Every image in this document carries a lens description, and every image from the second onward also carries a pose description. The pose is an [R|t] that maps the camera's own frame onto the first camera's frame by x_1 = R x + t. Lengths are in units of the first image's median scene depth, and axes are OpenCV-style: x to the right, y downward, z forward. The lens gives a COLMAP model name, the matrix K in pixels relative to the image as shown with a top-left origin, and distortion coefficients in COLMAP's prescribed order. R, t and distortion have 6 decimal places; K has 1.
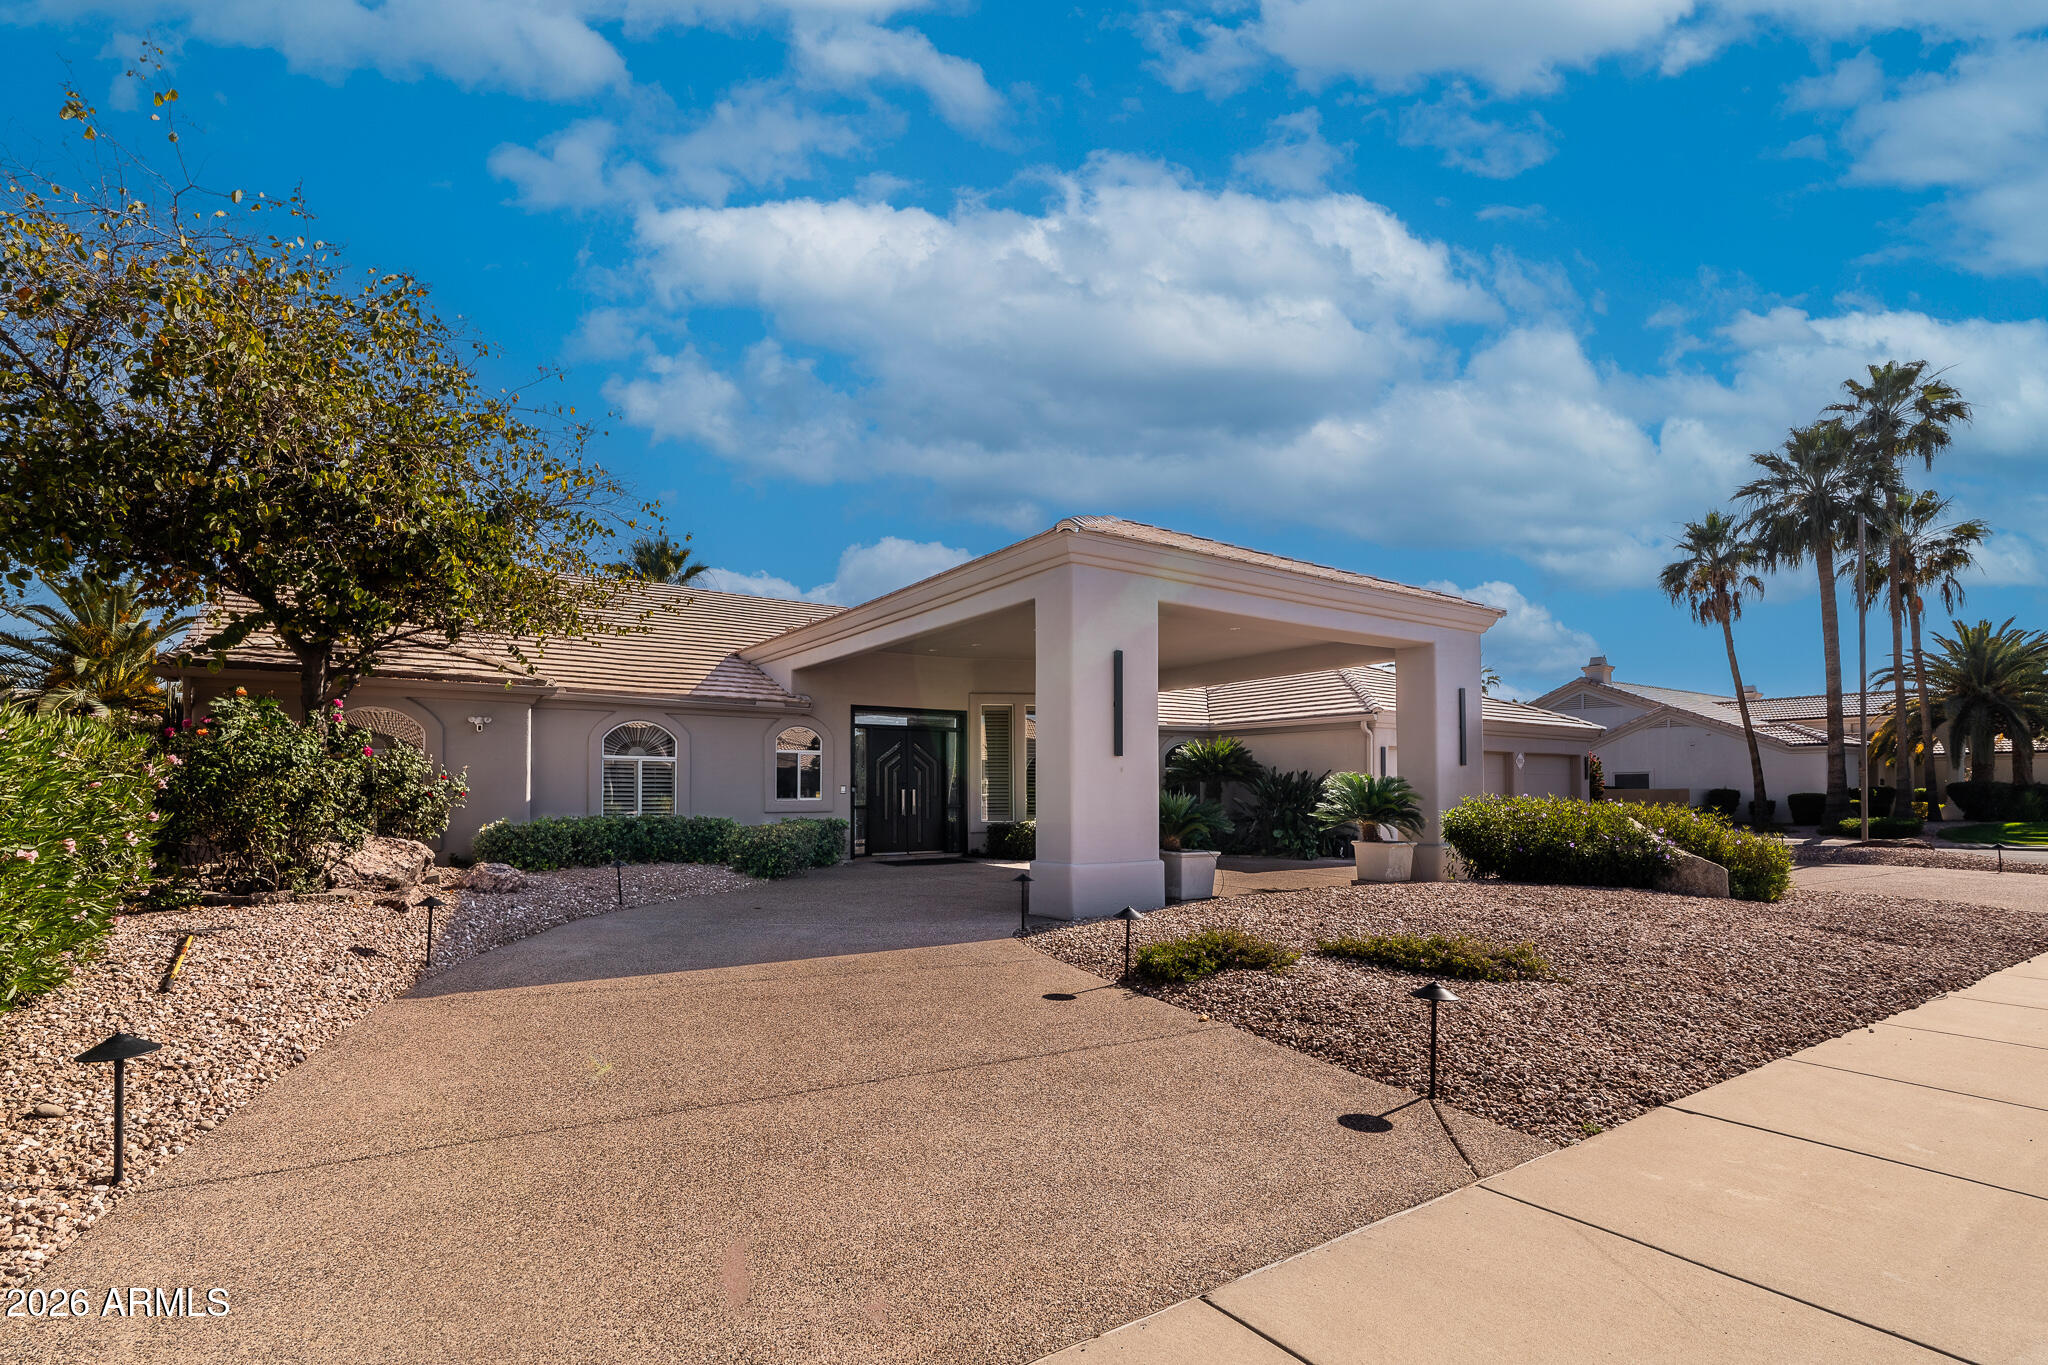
lens RADIAL K [[950.5, 0, 1014.4], [0, 950.5, 789.8], [0, 0, 1]] dist [-0.012397, -0.000374]
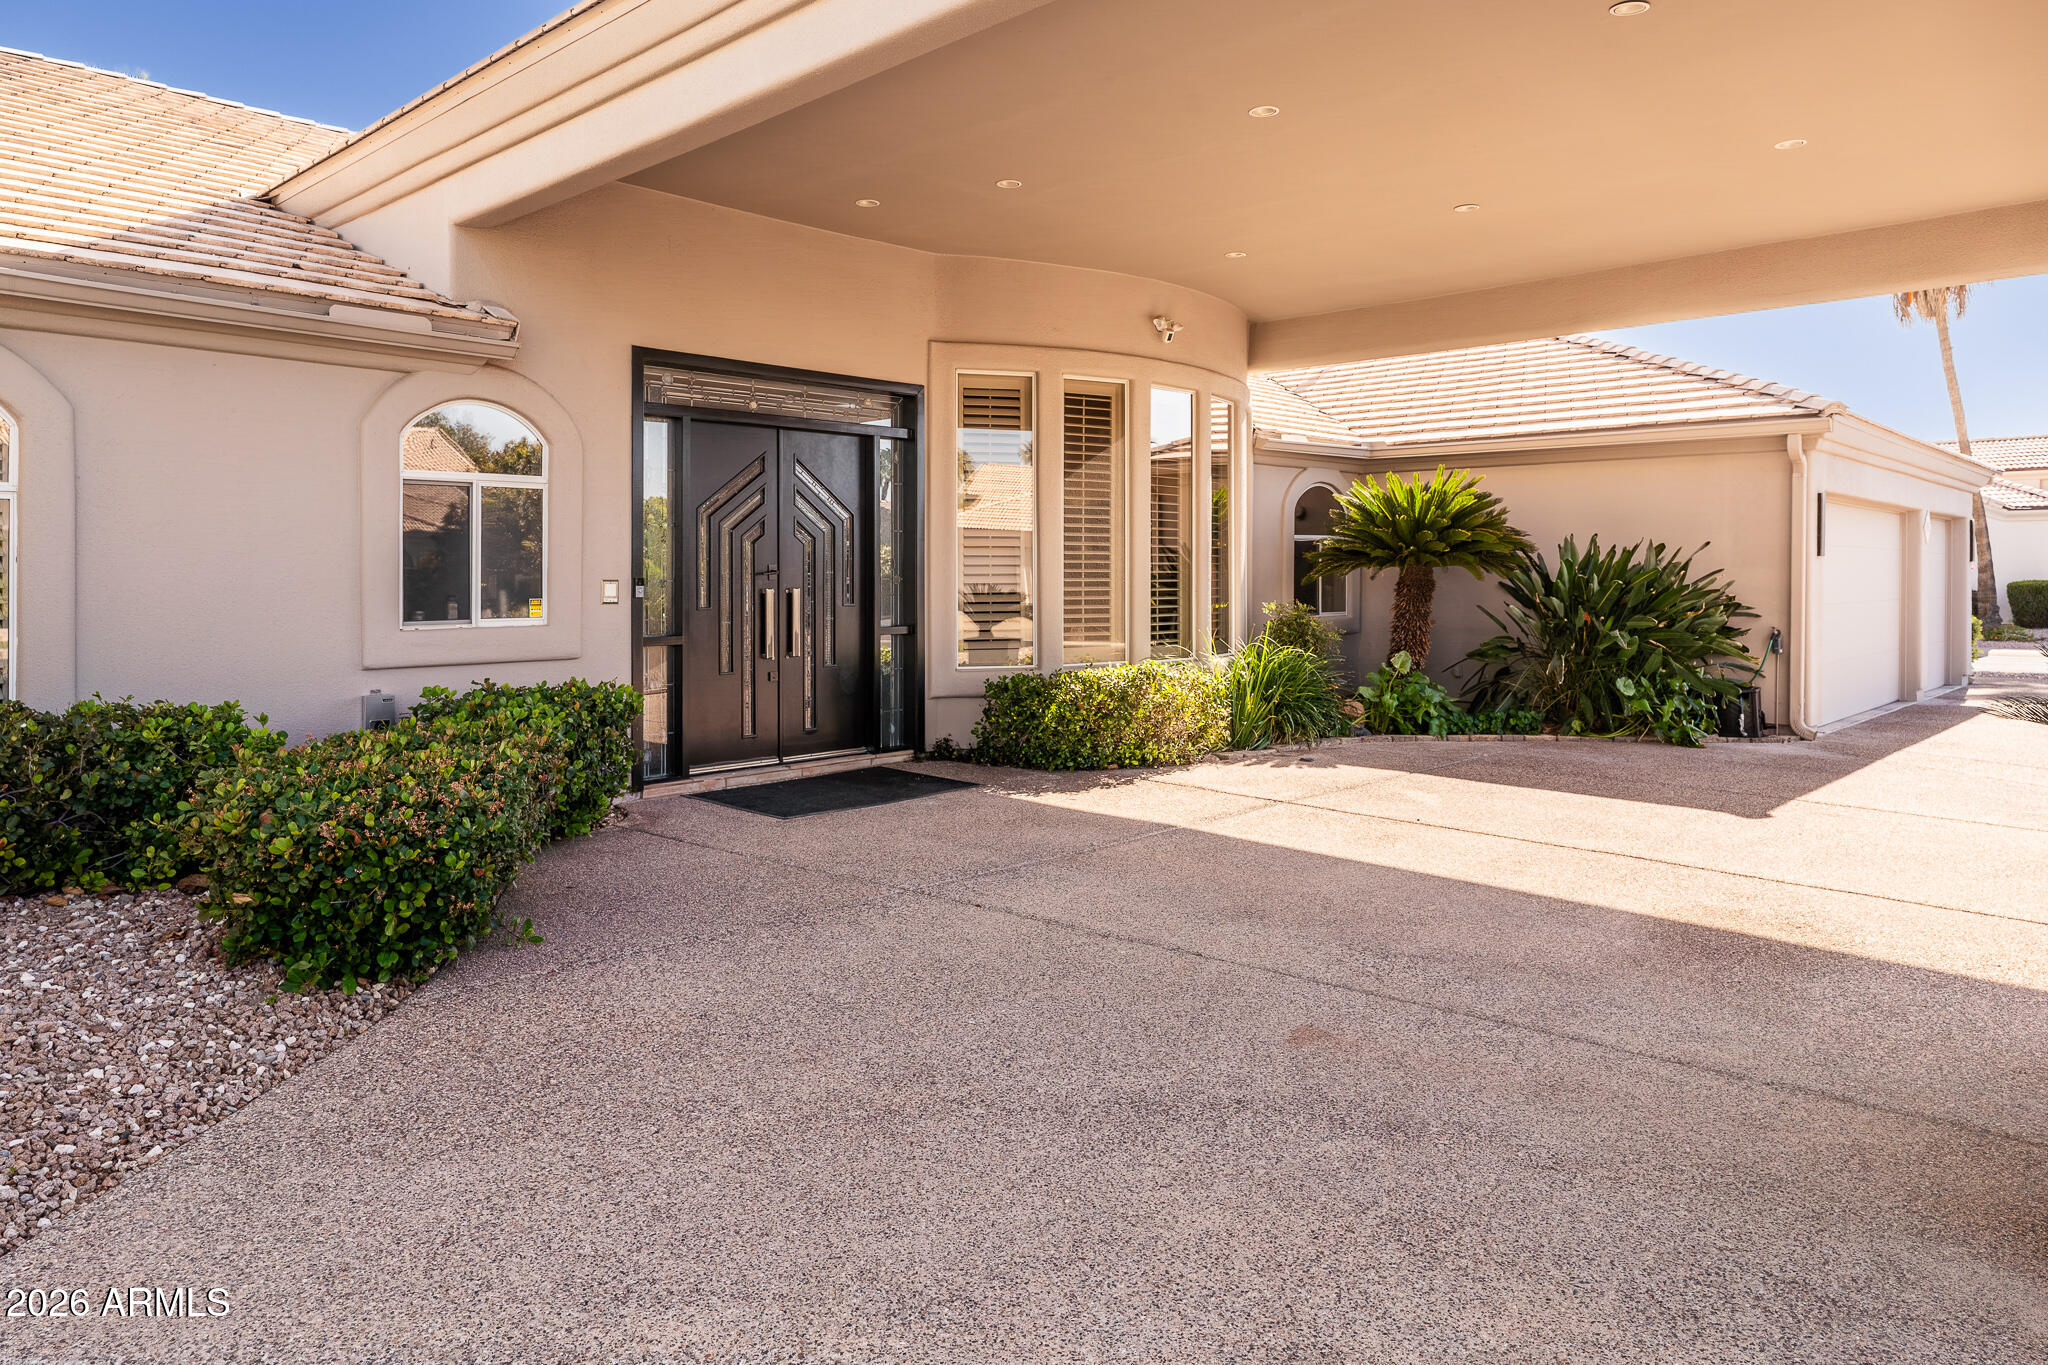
lens RADIAL K [[1318.0, 0, 1021.2], [0, 1318.0, 578.3], [0, 0, 1]] dist [0.002086, 0.000397]
pose [[0.977594, -0.000442, 0.210500, -0.134913], [-0.001225, 0.999969, 0.007788, -0.008881], [-0.210497, -0.007871, 0.977563, 0.504047]]
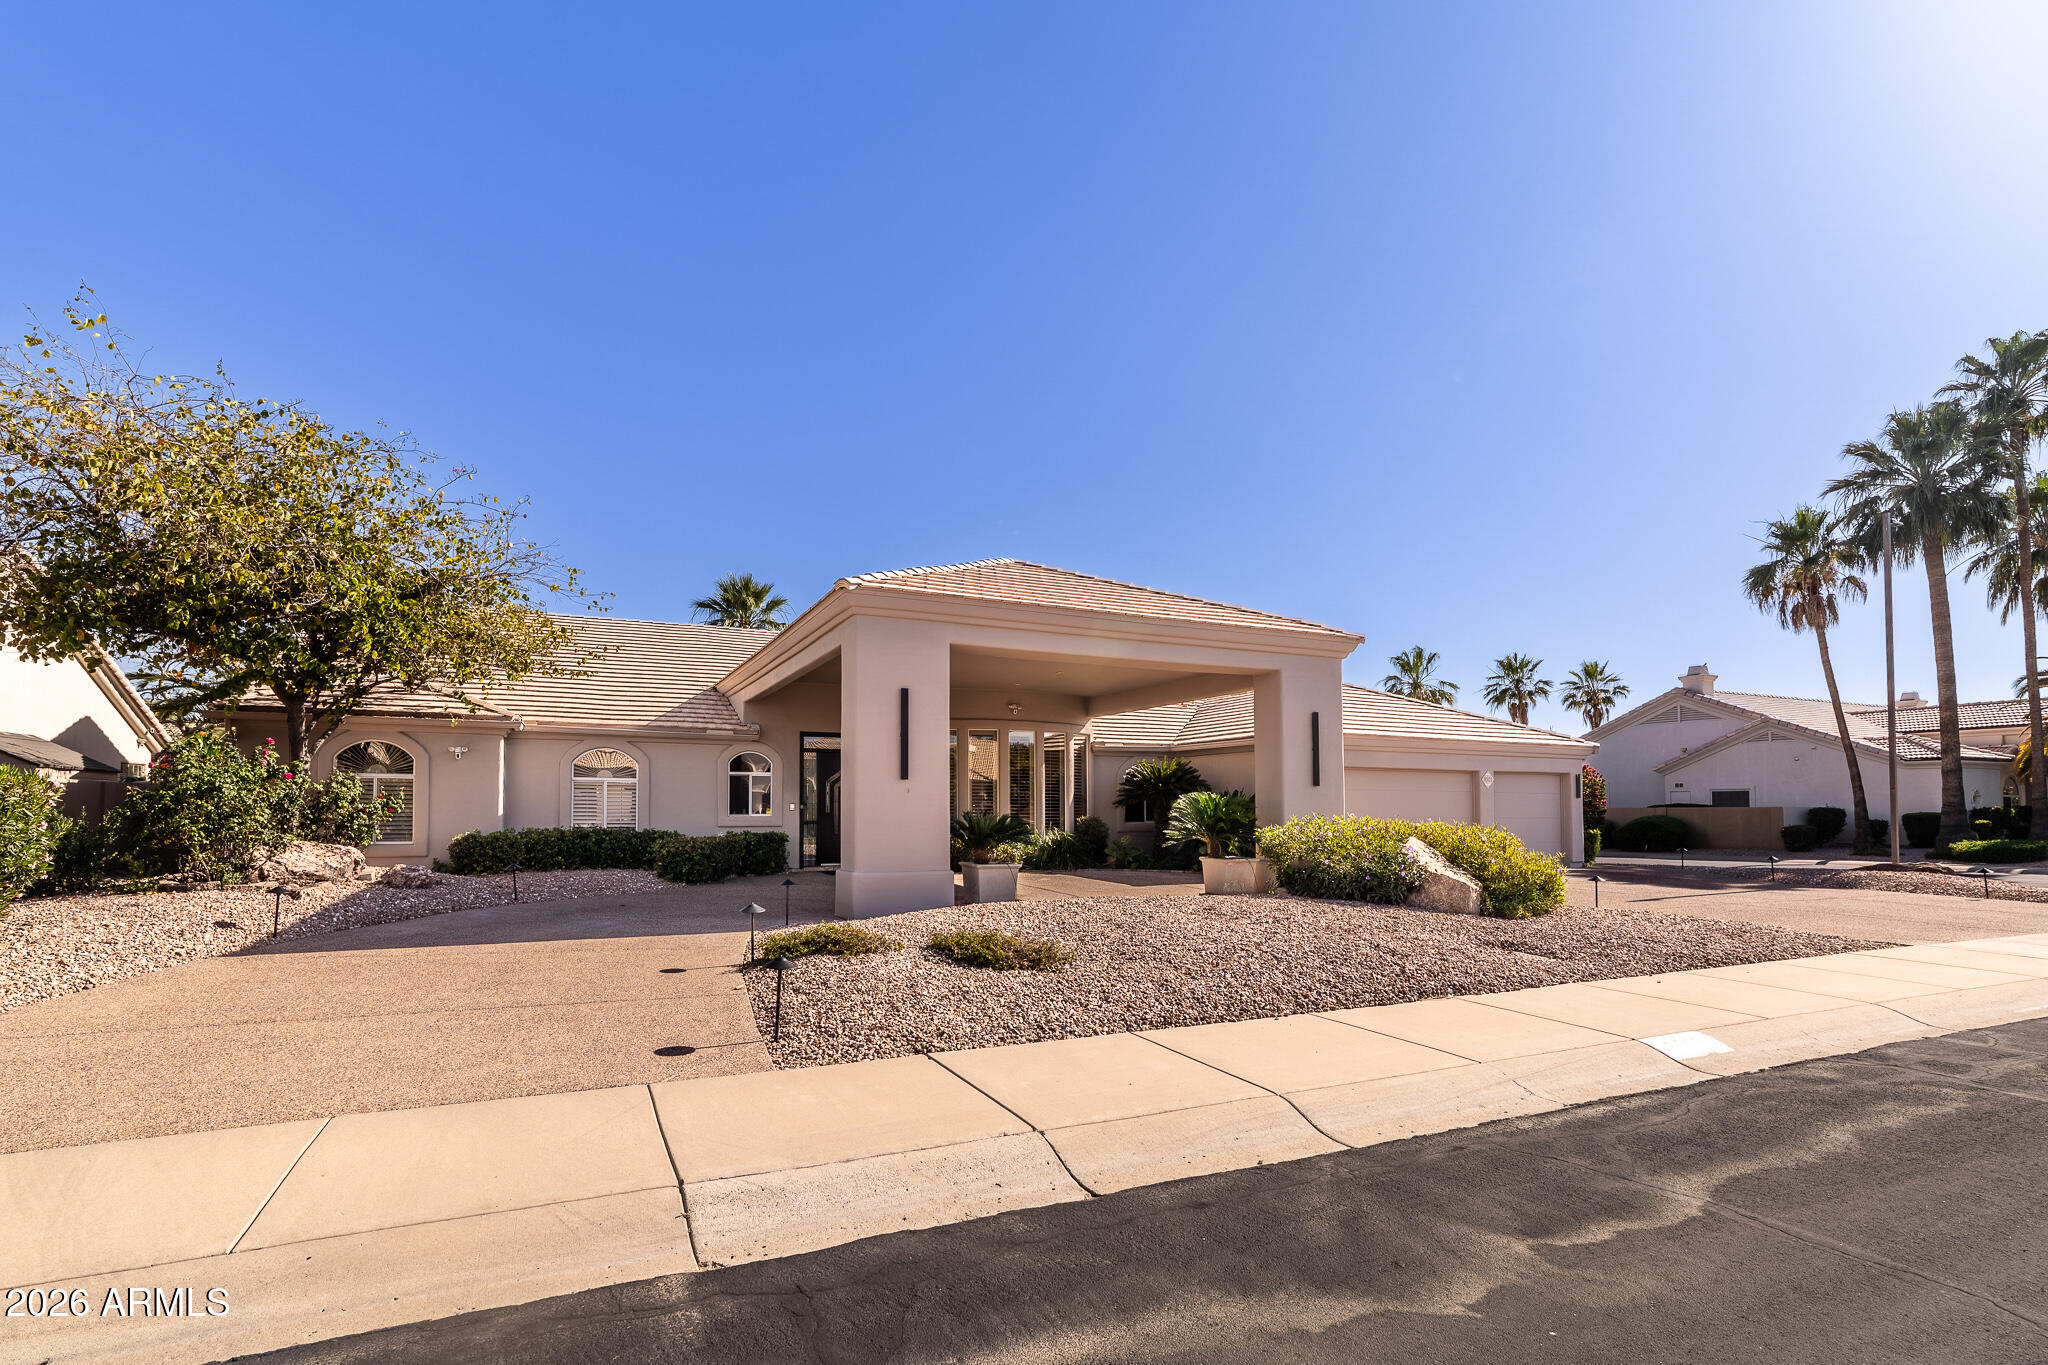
lens RADIAL K [[954.1, 0, 1030.2], [0, 954.1, 800.7], [0, 0, 1]] dist [-0.007898, 0.000243]
pose [[0.987833, 0.002225, -0.155504, 0.275714], [-0.002895, 0.999987, -0.004084, -0.003351], [0.155493, 0.004485, 0.987827, -0.076598]]
